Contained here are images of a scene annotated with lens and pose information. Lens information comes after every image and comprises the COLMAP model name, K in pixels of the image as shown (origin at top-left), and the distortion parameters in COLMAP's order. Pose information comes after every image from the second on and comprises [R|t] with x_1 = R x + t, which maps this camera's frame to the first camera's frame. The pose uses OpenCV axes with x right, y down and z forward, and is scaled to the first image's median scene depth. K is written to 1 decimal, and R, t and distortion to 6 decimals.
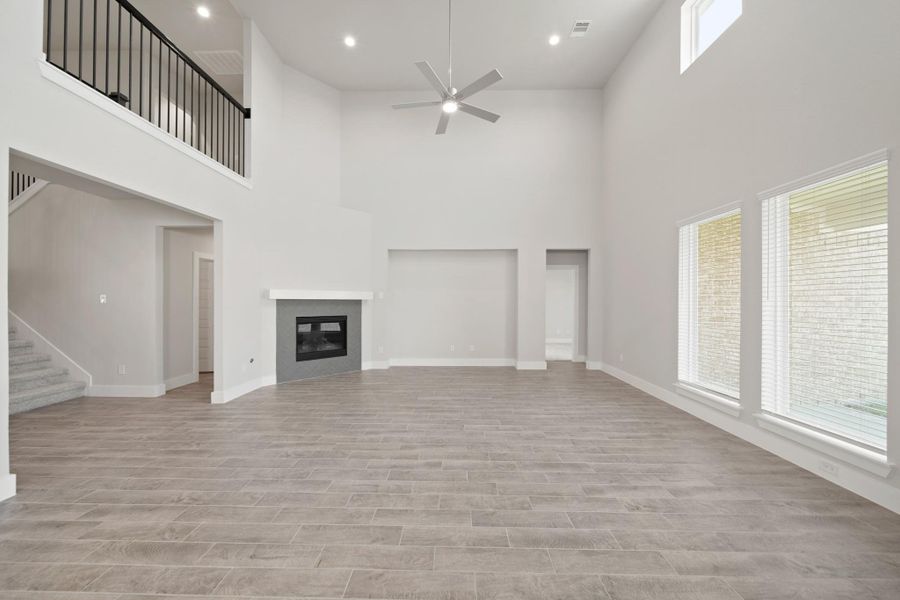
lens RADIAL K [[319.9, 0, 443.1], [0, 319.9, 300.2], [0, 0, 1]] dist [0.000649, -0.000290]
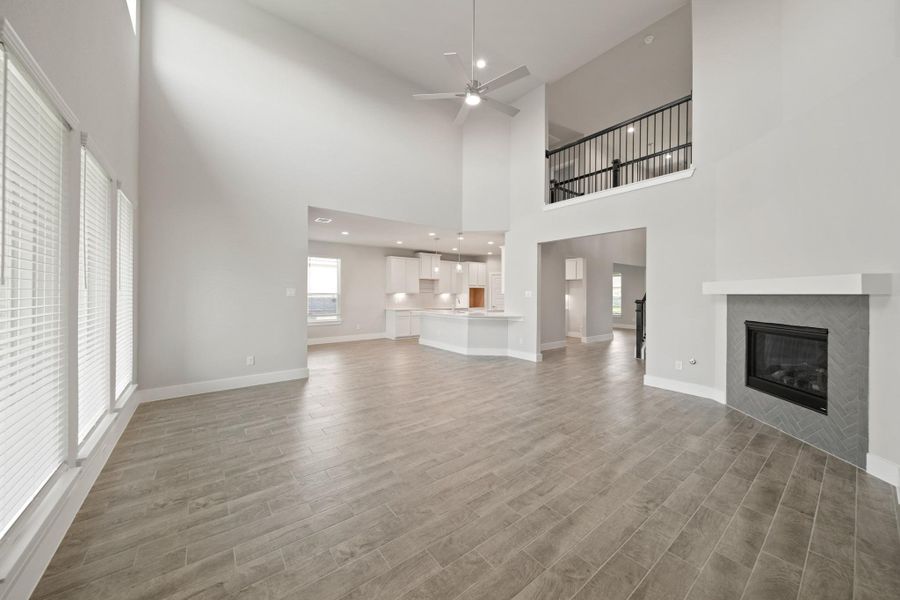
lens RADIAL K [[319.9, 0, 456.3], [0, 319.9, 292.8], [0, 0, 1]] dist [0.000649, -0.000290]
pose [[-0.753949, -0.011970, -0.656824, 0.475907], [-0.009298, 0.999928, -0.007551, 0.005123], [0.656868, 0.000414, -0.754006, 1.161040]]
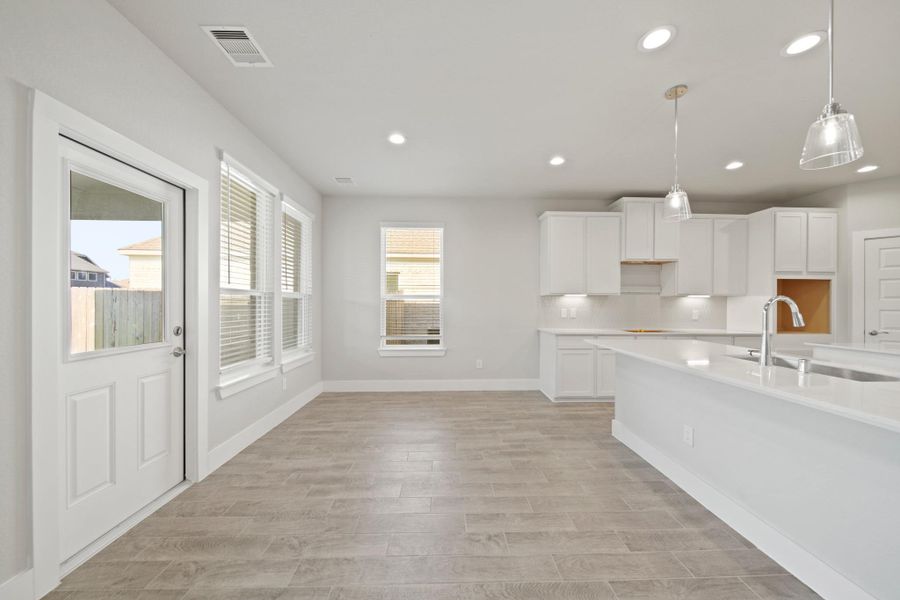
lens RADIAL K [[319.9, 0, 452.2], [0, 319.9, 304.4], [0, 0, 1]] dist [0.000649, -0.000290]
pose [[-0.997177, -0.009729, -0.074458, -0.130997], [-0.009995, 0.999945, 0.003195, 0.022179], [0.074423, 0.003930, -0.997219, 0.344784]]
